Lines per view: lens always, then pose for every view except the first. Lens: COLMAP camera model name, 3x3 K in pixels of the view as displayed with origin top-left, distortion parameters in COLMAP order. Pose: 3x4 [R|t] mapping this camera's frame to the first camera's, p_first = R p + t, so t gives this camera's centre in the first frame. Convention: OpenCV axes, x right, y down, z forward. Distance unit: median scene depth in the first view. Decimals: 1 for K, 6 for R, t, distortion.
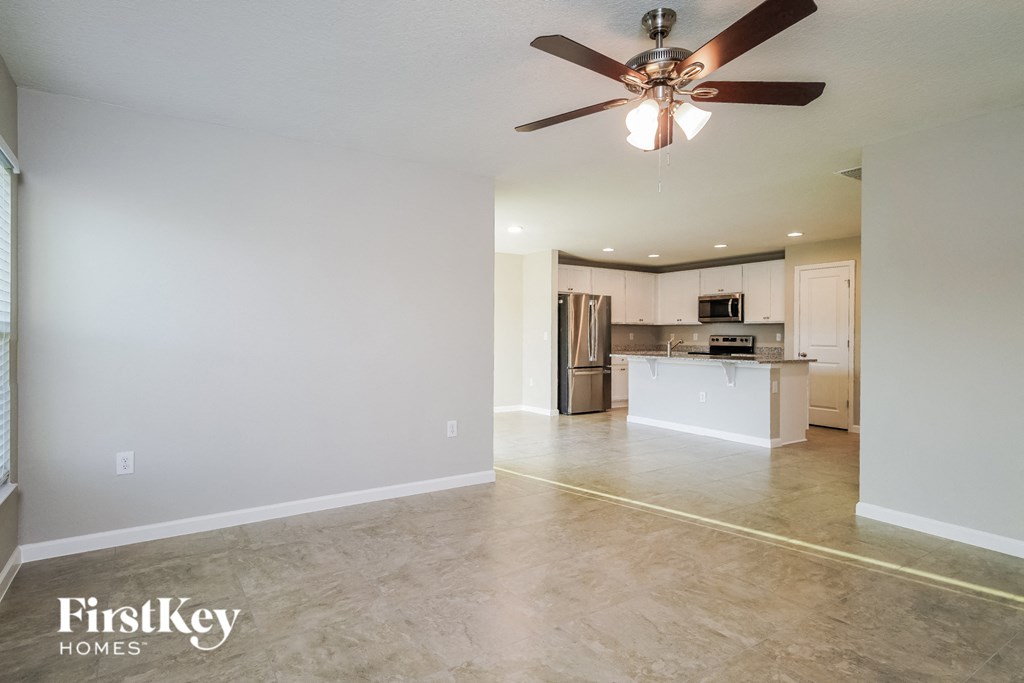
lens RADIAL K [[544.0, 0, 515.6], [0, 544.0, 338.7], [0, 0, 1]] dist [0.022310, 0.000216]
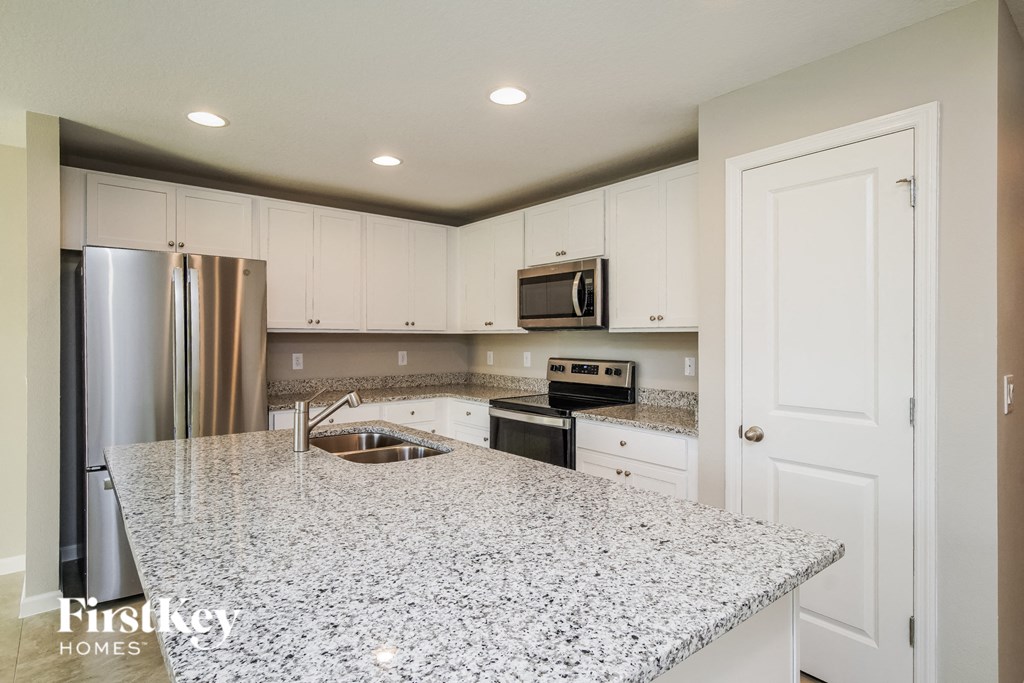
lens RADIAL K [[544.0, 0, 515.6], [0, 544.0, 338.7], [0, 0, 1]] dist [0.022310, 0.000216]
pose [[0.996182, -0.004173, 0.087200, 0.295903], [0.004624, 0.999977, -0.004978, -0.020084], [-0.087177, 0.005362, 0.996178, 0.568141]]
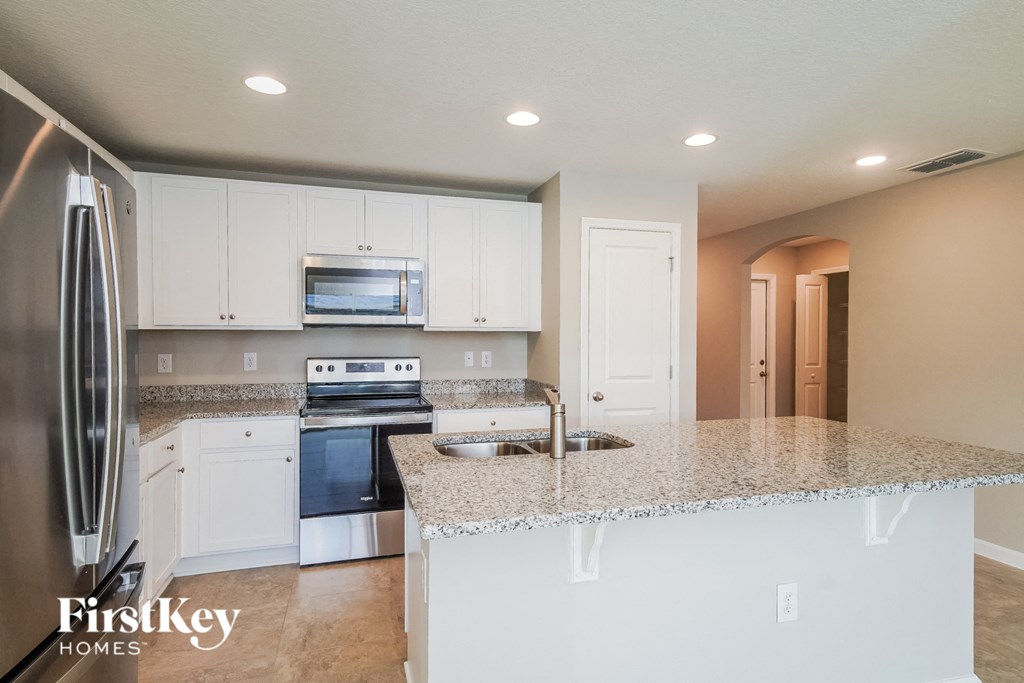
lens RADIAL K [[544.0, 0, 515.6], [0, 544.0, 338.7], [0, 0, 1]] dist [0.022310, 0.000216]
pose [[0.315804, -0.013405, 0.948730, 0.023967], [0.006552, 0.999907, 0.011947, -0.024623], [-0.948802, 0.002443, 0.315863, 0.743758]]
